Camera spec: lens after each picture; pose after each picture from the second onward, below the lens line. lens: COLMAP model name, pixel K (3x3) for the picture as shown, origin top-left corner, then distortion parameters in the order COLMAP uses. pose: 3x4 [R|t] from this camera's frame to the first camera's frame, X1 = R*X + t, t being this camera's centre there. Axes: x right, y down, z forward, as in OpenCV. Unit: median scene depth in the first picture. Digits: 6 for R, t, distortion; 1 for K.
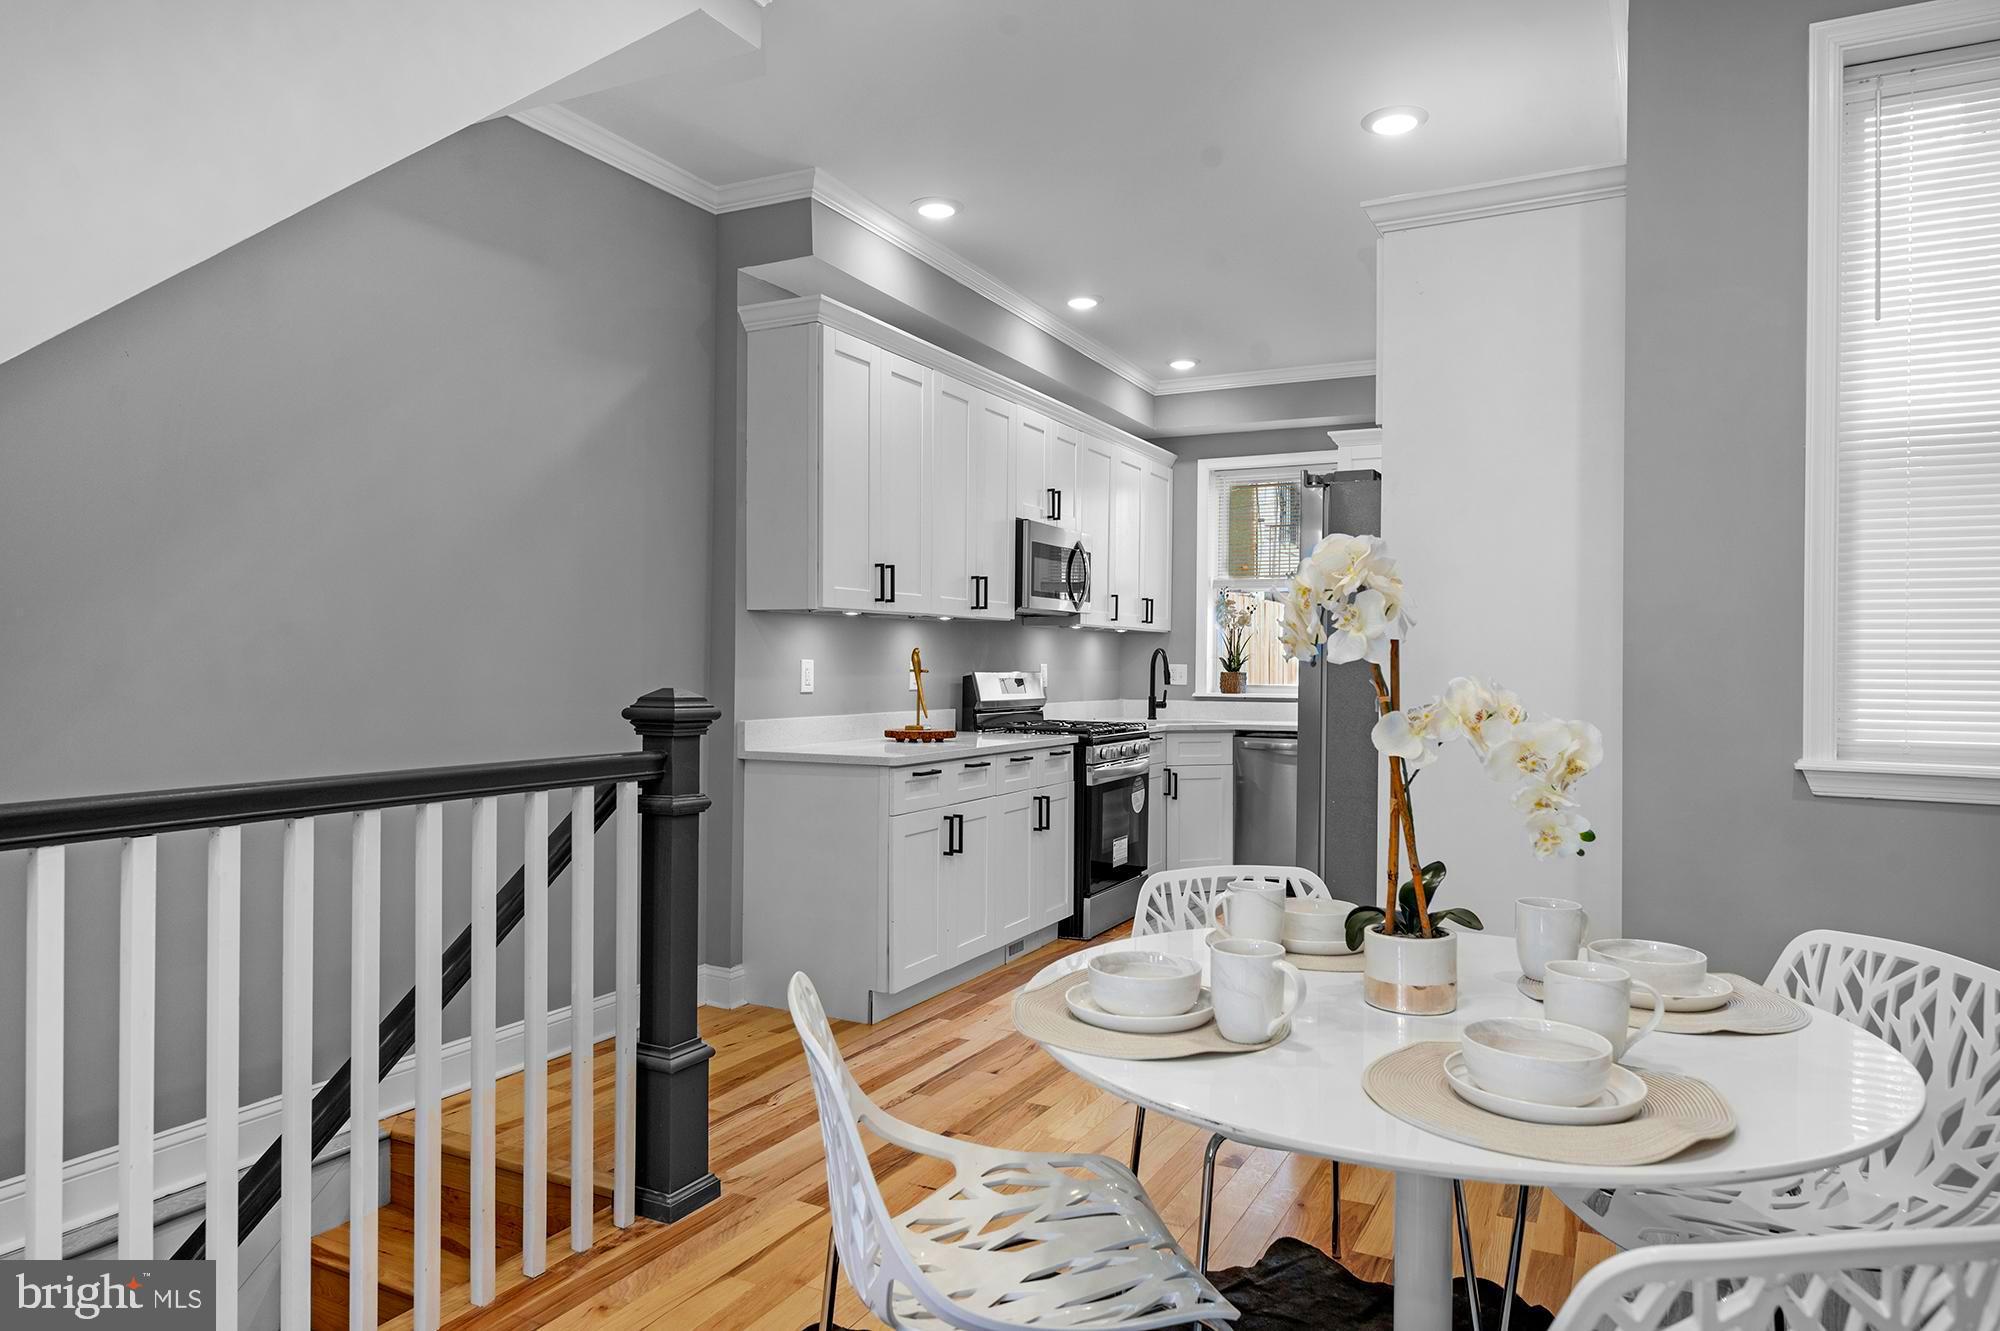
lens RADIAL K [[1253.5, 0, 988.4], [0, 1253.5, 653.8], [0, 0, 1]] dist [-0.002198, -0.001523]
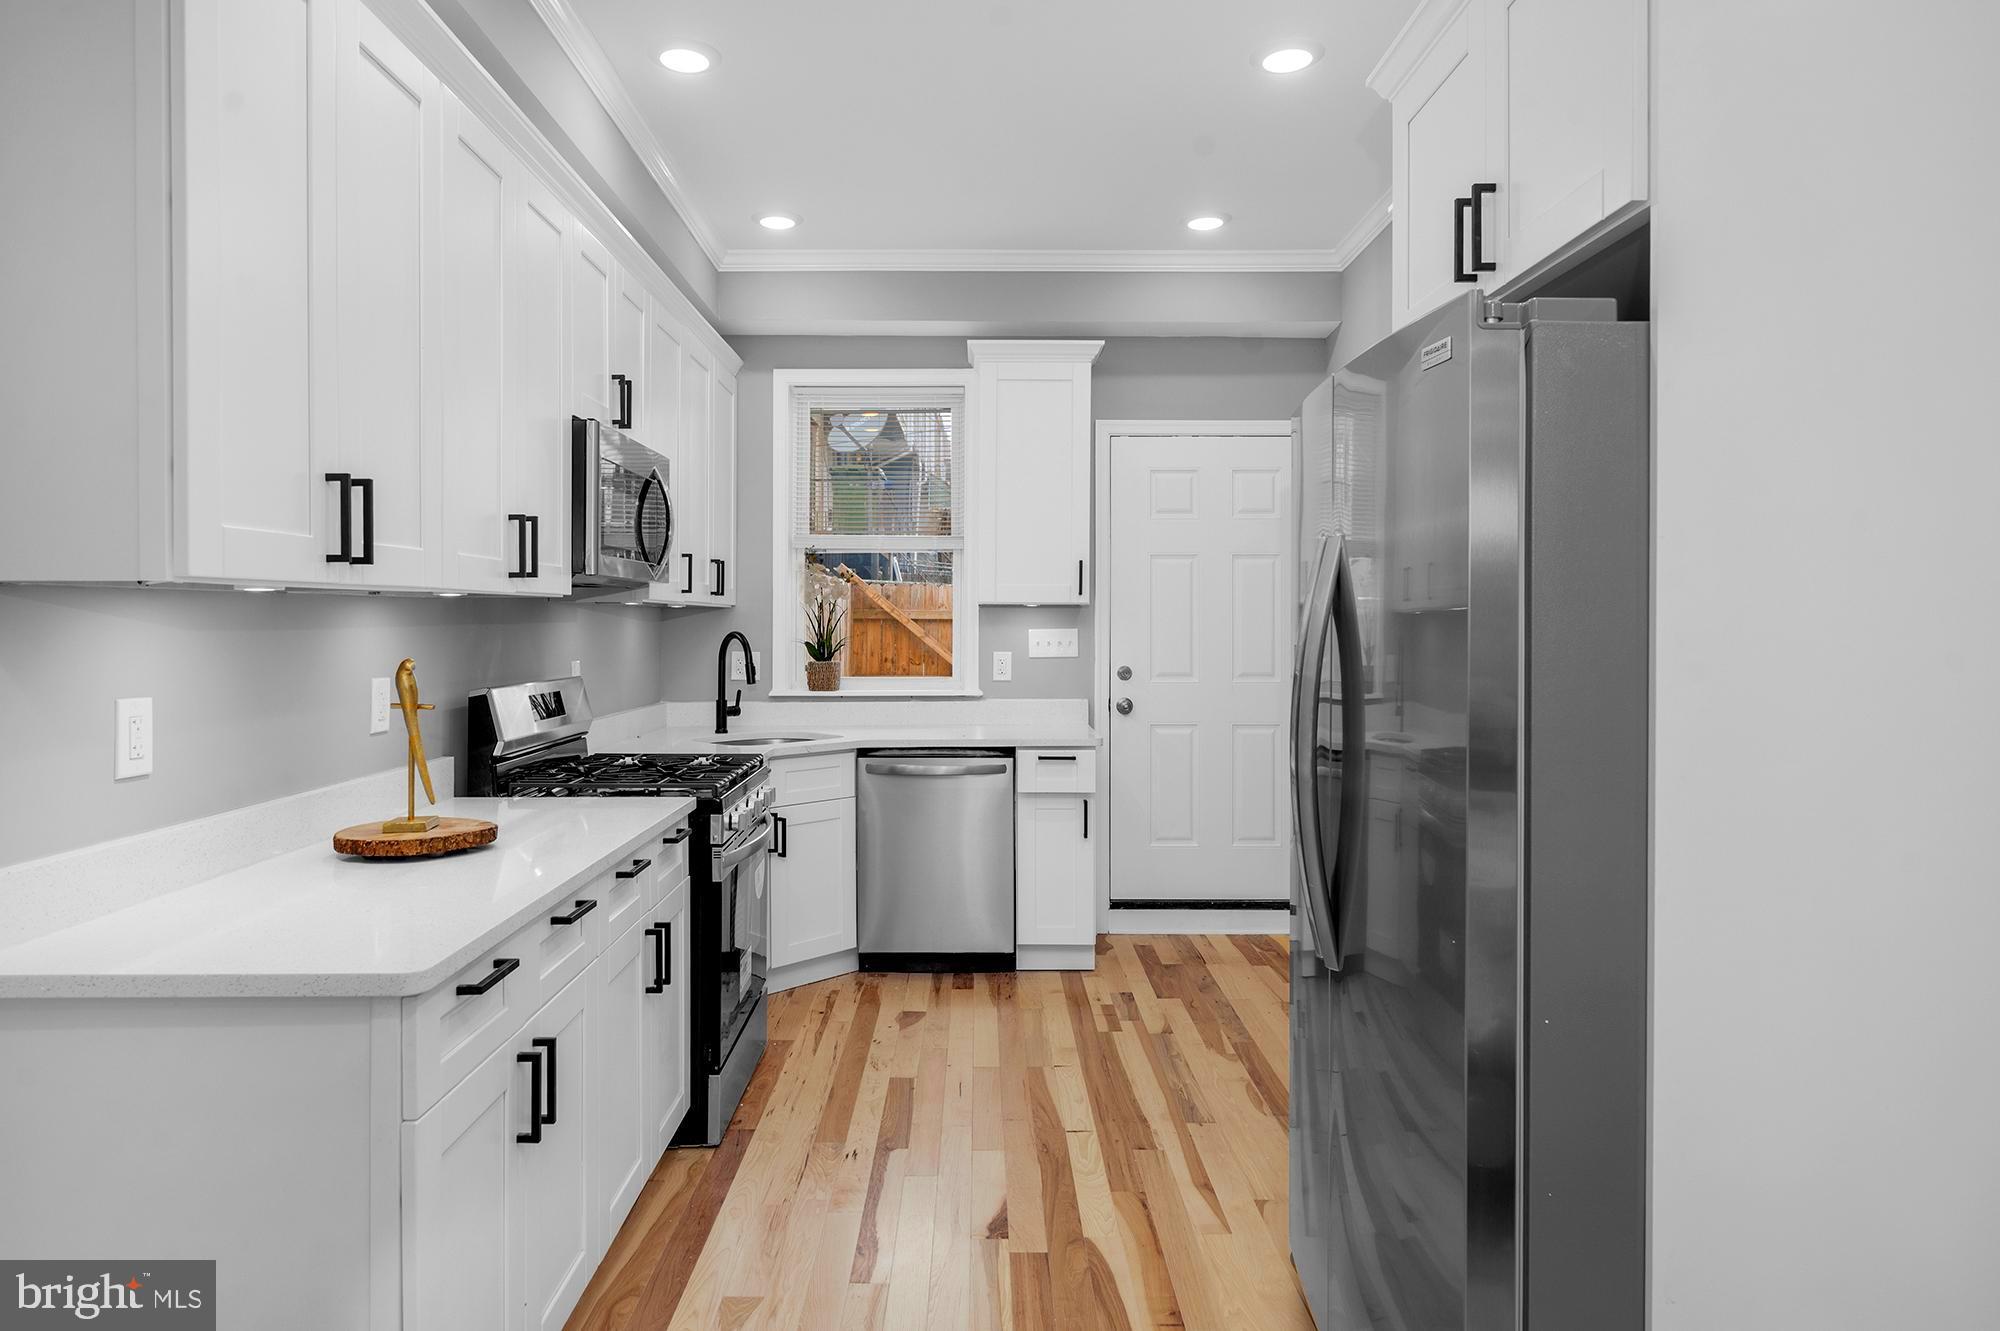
lens RADIAL K [[1173.2, 0, 975.8], [0, 1173.2, 633.0], [0, 0, 1]] dist [-0.014548, 0.000569]
pose [[0.879447, -0.009600, 0.475900, -0.067159], [-0.000580, 0.999774, 0.021241, -0.020803], [-0.475996, -0.018956, 0.879243, 0.431770]]
